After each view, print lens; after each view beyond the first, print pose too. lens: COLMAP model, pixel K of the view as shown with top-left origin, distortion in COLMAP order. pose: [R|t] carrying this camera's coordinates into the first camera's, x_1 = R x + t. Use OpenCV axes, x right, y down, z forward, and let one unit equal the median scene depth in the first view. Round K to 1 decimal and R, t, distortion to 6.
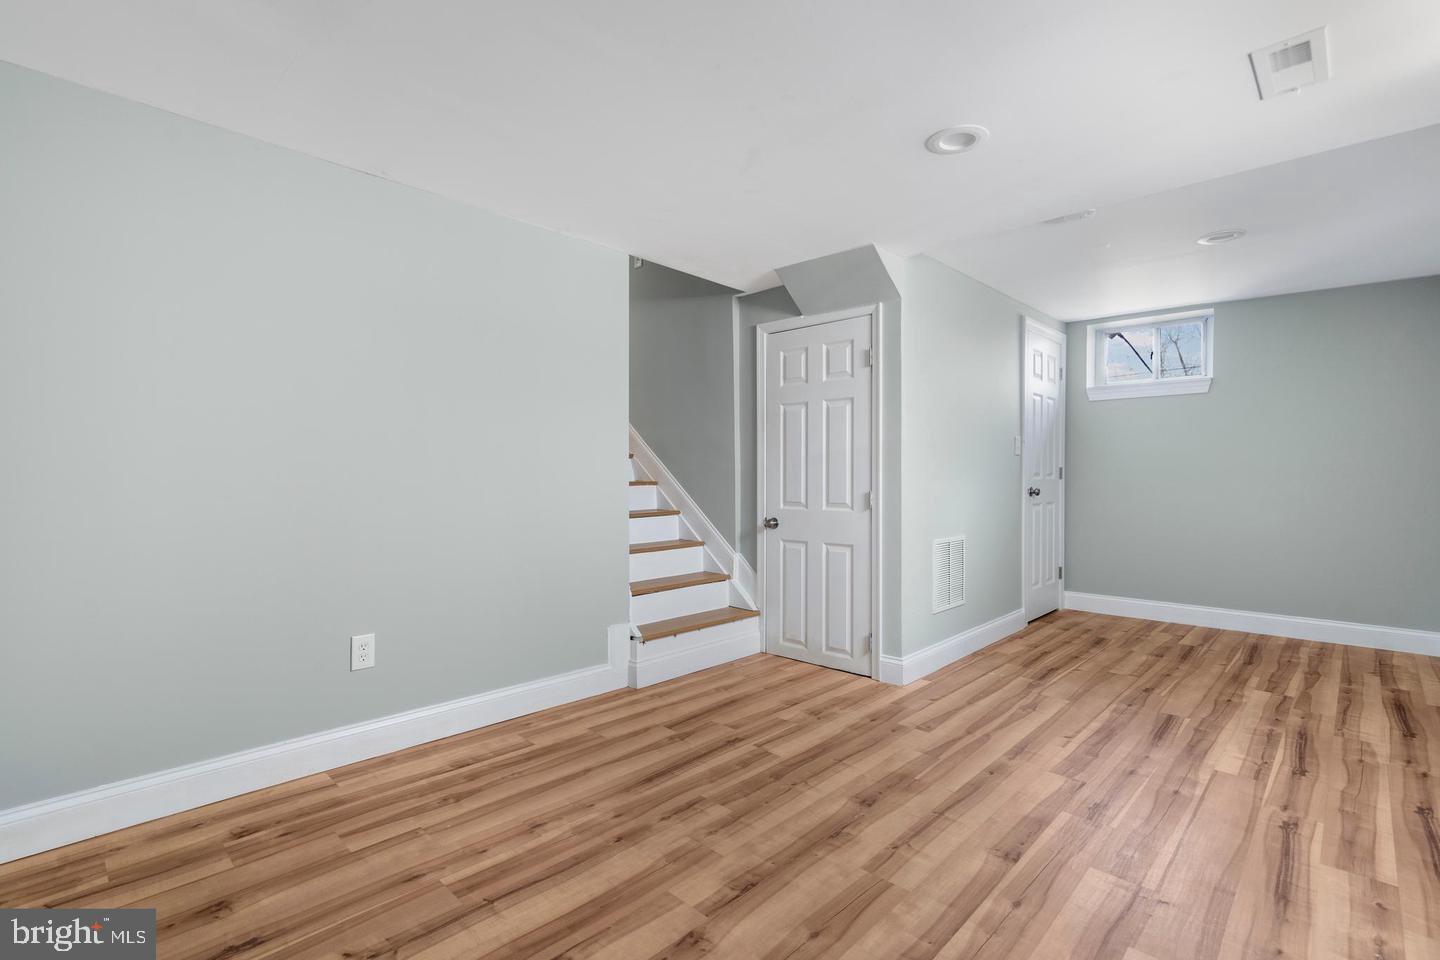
lens RADIAL K [[653.5, 0, 716.4], [0, 653.5, 484.4], [0, 0, 1]] dist [-0.011034, 0.007457]
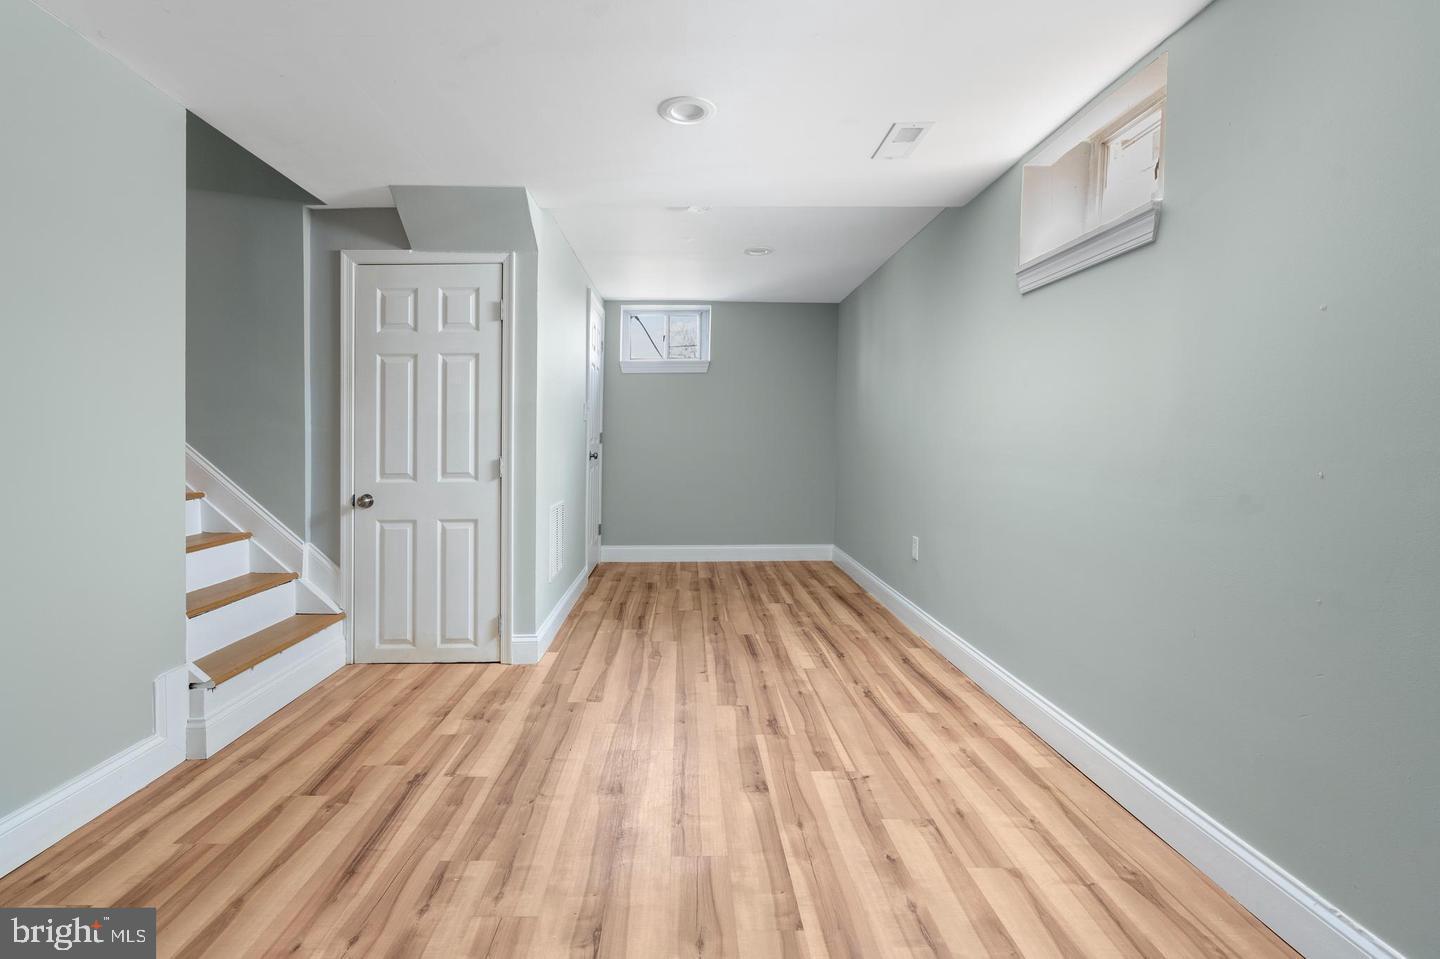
lens RADIAL K [[662.1, 0, 714.1], [0, 662.1, 457.7], [0, 0, 1]] dist [-0.002486, 0.000821]
pose [[0.722912, -0.022375, 0.690578, -0.279557], [0.013993, 0.999745, 0.017744, -0.004568], [-0.690799, -0.003164, 0.723040, 0.191724]]
